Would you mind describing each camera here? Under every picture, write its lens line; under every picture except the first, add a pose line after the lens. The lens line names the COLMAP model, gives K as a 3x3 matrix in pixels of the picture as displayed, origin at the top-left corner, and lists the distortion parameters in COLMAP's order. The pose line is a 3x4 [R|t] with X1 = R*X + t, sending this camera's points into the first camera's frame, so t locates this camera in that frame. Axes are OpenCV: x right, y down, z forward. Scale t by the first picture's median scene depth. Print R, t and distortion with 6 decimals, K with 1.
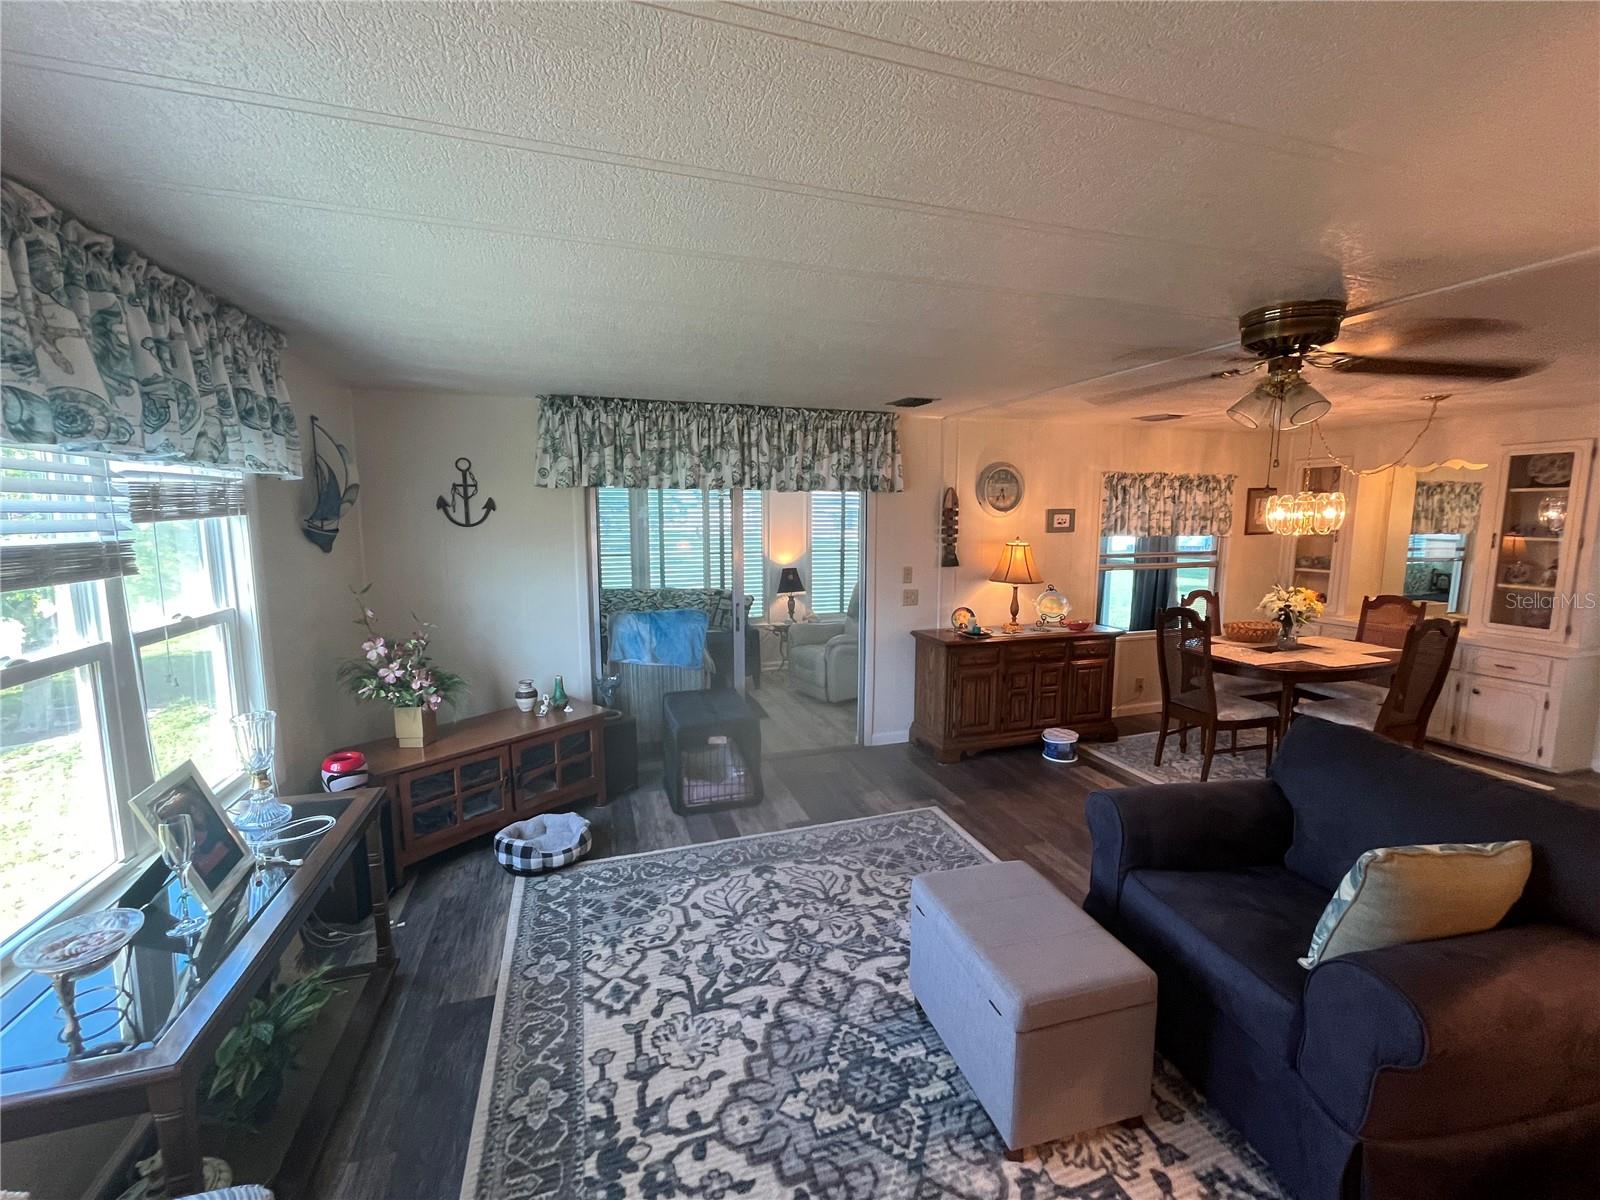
lens RADIAL K [[661.4, 0, 796.7], [0, 661.4, 614.5], [0, 0, 1]] dist [-0.001965, -0.000231]
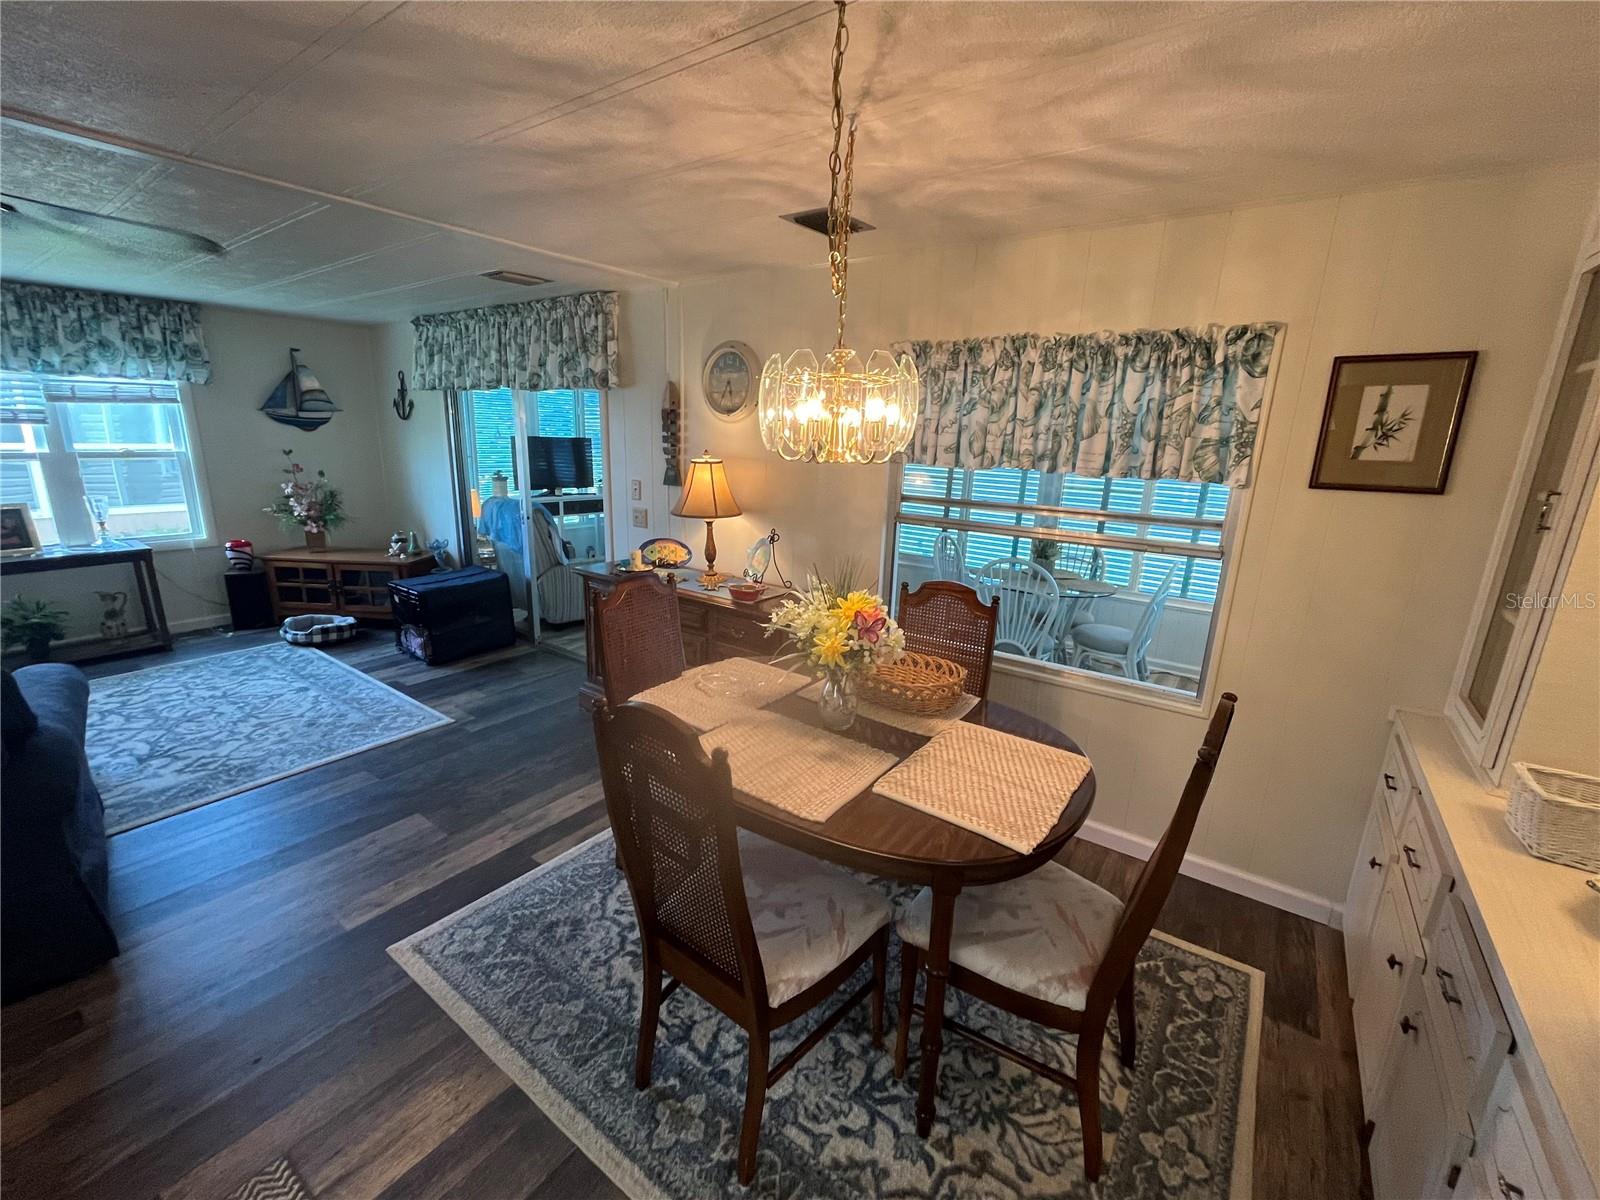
lens RADIAL K [[661.4, 0, 821.4], [0, 661.4, 622.5], [0, 0, 1]] dist [-0.001965, -0.000231]
pose [[0.591130, 0.242779, -0.769171, 1.637738], [-0.154106, 0.970052, 0.187750, -0.149415], [0.791718, 0.007550, 0.610840, 1.103419]]
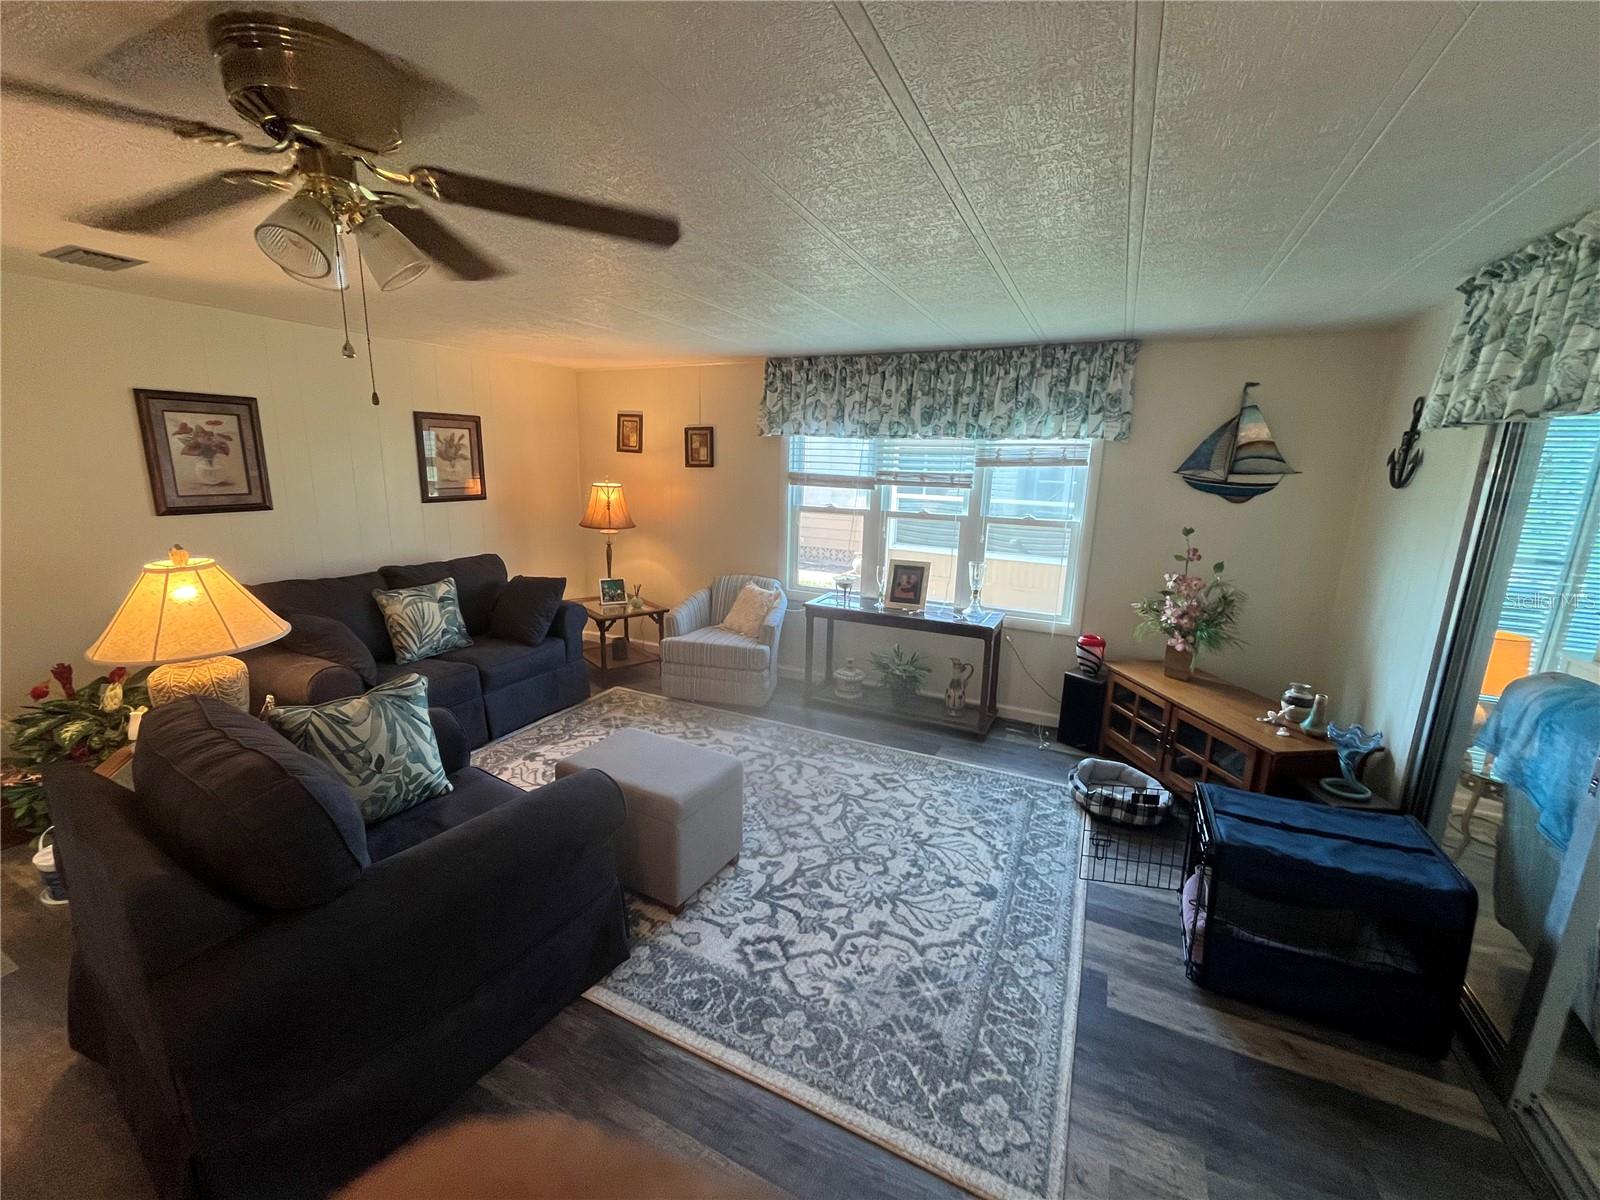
lens RADIAL K [[661.4, 0, 779.1], [0, 661.4, 586.1], [0, 0, 1]] dist [-0.001965, -0.000231]
pose [[-0.715210, 0.114827, -0.689412, 0.723225], [-0.129864, 0.947400, 0.292520, -0.202603], [0.686738, 0.298743, -0.662678, 1.365592]]
